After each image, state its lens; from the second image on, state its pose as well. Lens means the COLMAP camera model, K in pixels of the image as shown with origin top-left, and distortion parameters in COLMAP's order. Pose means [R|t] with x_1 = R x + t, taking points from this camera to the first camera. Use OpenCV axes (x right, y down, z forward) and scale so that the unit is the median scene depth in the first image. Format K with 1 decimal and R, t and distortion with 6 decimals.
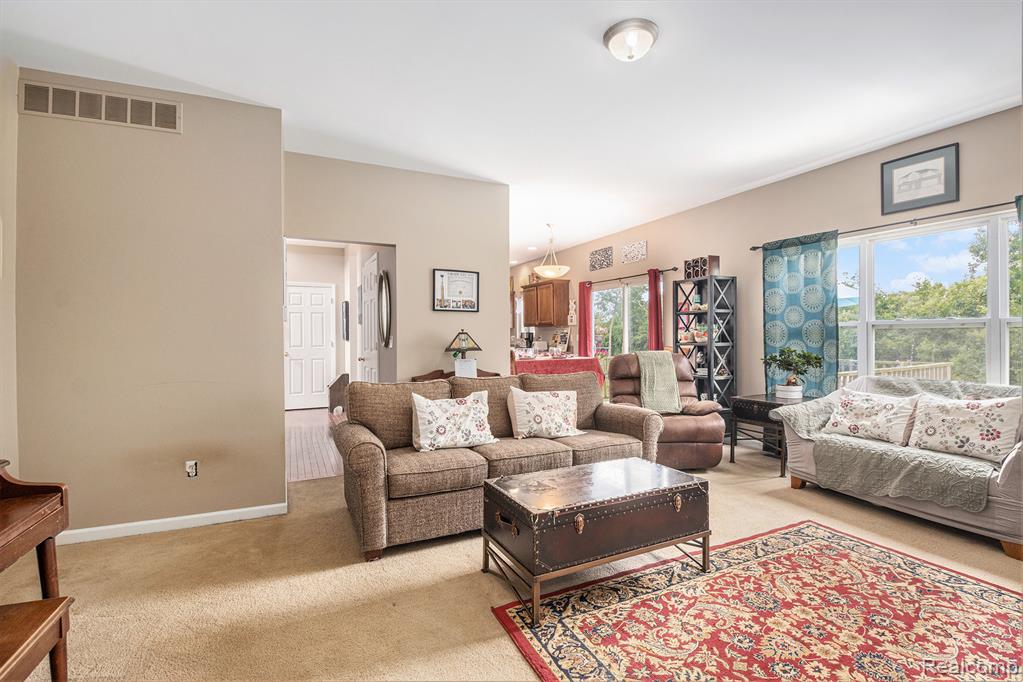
lens RADIAL K [[475.2, 0, 513.9], [0, 475.2, 337.1], [0, 0, 1]] dist [-0.011357, -0.004902]
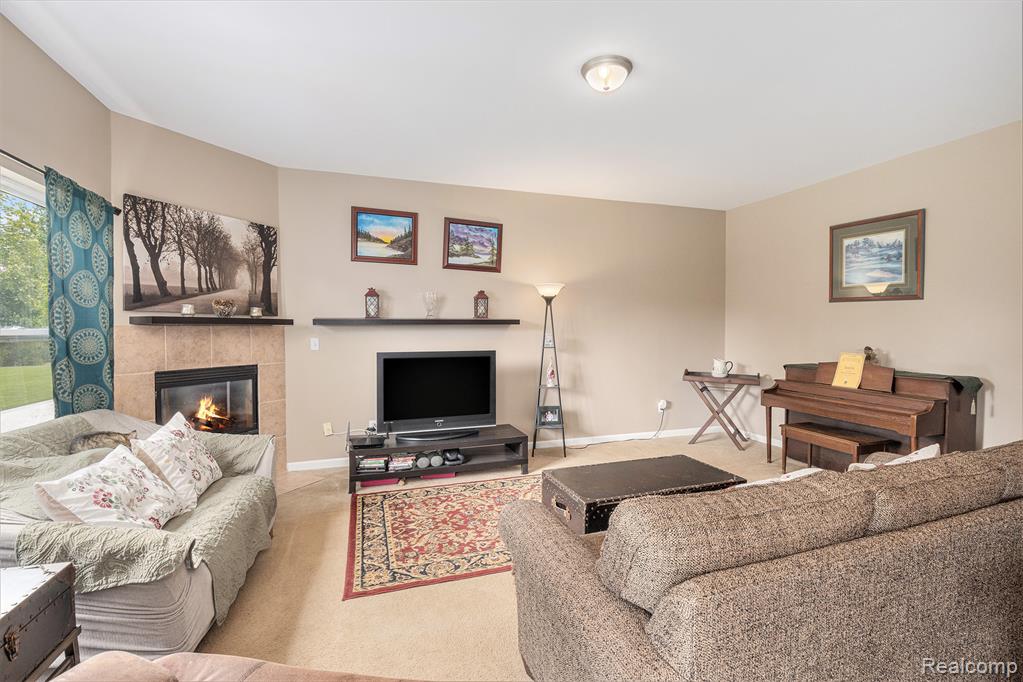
lens RADIAL K [[475.2, 0, 513.5], [0, 475.2, 336.8], [0, 0, 1]] dist [-0.011357, -0.004902]
pose [[-0.993064, 0.011367, 0.117021, 0.266388], [0.013034, 0.999824, 0.013497, -0.030093], [-0.116847, 0.014929, -0.993038, 1.684338]]
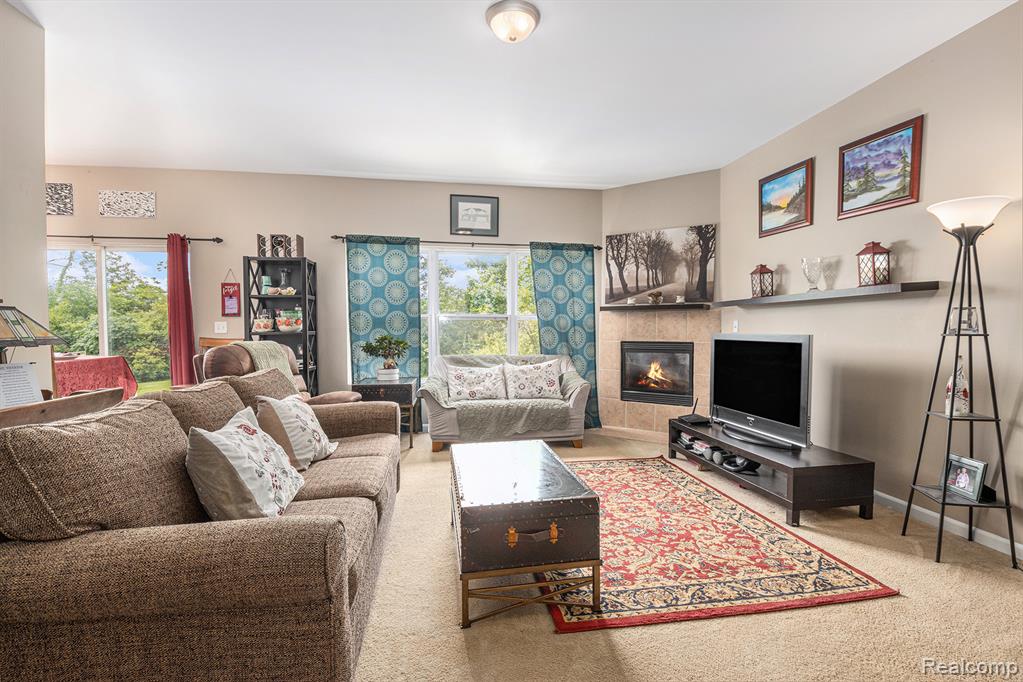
lens RADIAL K [[475.2, 0, 518.7], [0, 475.2, 346.6], [0, 0, 1]] dist [-0.011357, -0.004902]
pose [[0.281759, -0.026292, 0.959125, -0.589827], [-0.001757, 0.999609, 0.027918, 0.026481], [-0.959483, -0.009552, 0.281603, 0.565932]]
